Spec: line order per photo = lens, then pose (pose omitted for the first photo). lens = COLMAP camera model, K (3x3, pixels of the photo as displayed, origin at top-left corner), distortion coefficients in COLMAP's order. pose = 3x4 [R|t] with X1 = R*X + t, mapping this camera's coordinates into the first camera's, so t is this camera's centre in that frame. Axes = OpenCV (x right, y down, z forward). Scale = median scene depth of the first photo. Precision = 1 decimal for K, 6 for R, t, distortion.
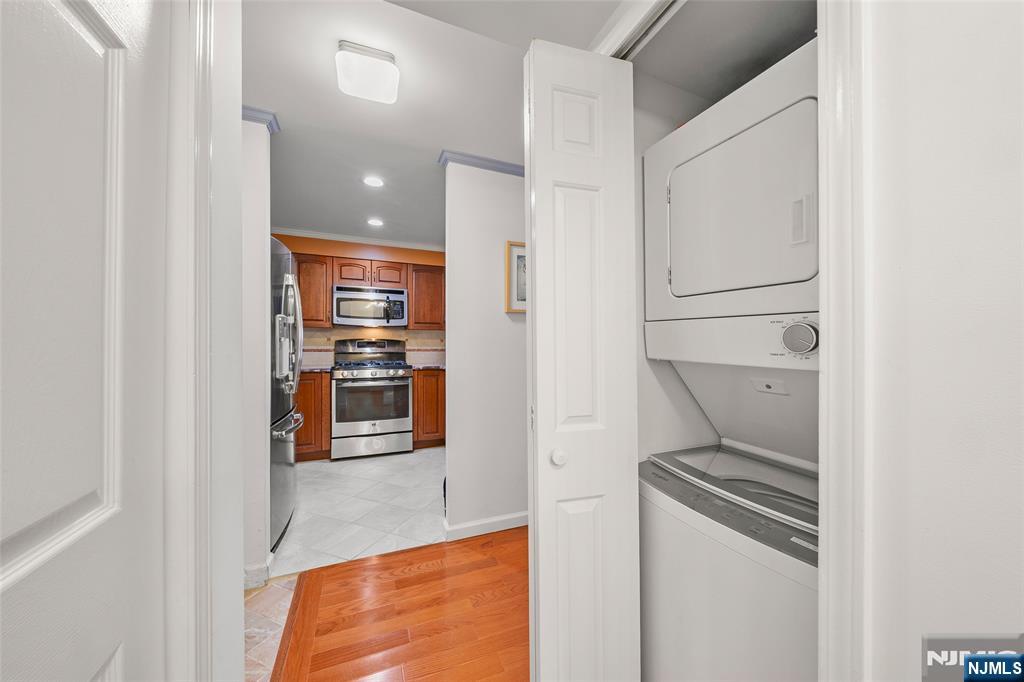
lens RADIAL K [[353.0, 0, 518.8], [0, 353.0, 346.3], [0, 0, 1]] dist [-0.006344, 0.000731]
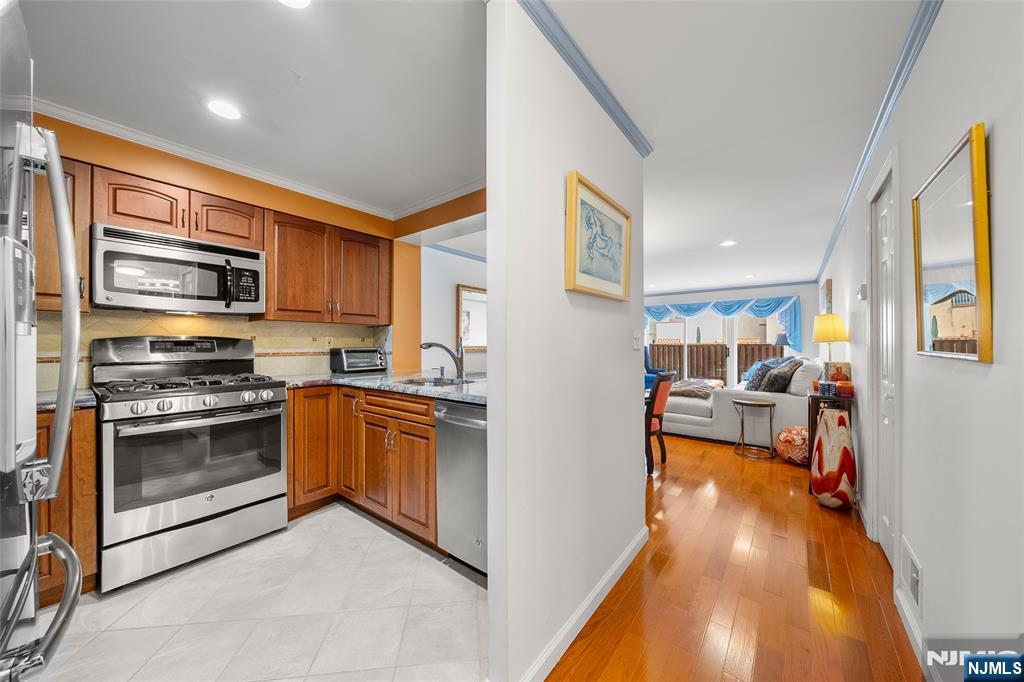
lens RADIAL K [[353.0, 0, 509.4], [0, 353.0, 344.0], [0, 0, 1]] dist [-0.006344, 0.000731]
pose [[0.885605, -0.007893, 0.464373, -0.268465], [0.010749, 0.999936, -0.003502, -0.001509], [-0.464315, 0.008092, 0.885633, 0.341078]]
